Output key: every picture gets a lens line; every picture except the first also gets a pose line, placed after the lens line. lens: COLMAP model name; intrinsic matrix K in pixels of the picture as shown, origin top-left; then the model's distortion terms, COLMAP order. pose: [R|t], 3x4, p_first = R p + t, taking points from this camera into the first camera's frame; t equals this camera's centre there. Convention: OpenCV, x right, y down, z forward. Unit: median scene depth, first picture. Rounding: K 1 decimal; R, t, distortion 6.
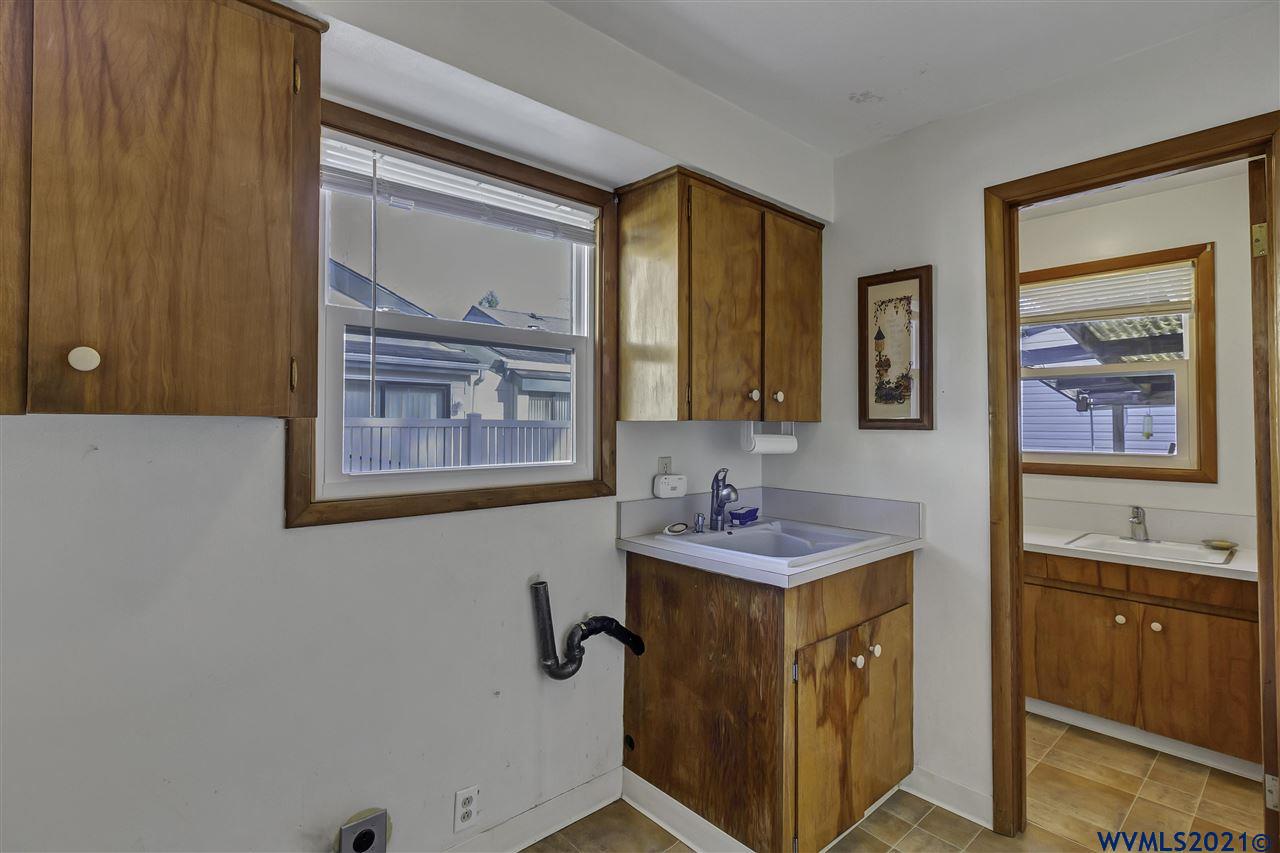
lens RADIAL K [[608.9, 0, 643.3], [0, 608.9, 420.0], [0, 0, 1]] dist [-0.005961, -0.000310]
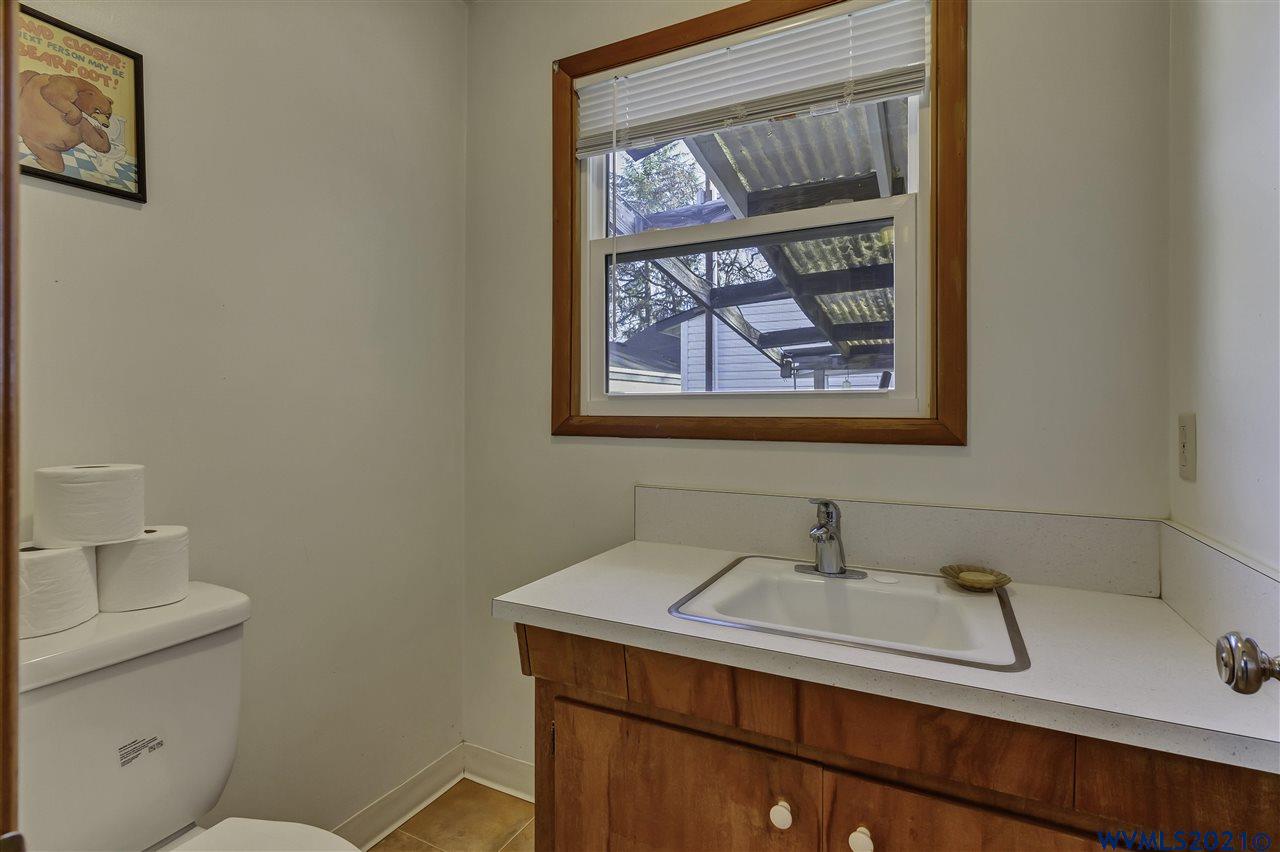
lens RADIAL K [[608.9, 0, 638.6], [0, 608.9, 422.8], [0, 0, 1]] dist [-0.005961, -0.000310]
pose [[0.933778, -0.007451, 0.357776, 0.518177], [-0.003178, 0.999571, 0.029109, 0.070956], [-0.357839, -0.028318, 0.933354, 0.623322]]
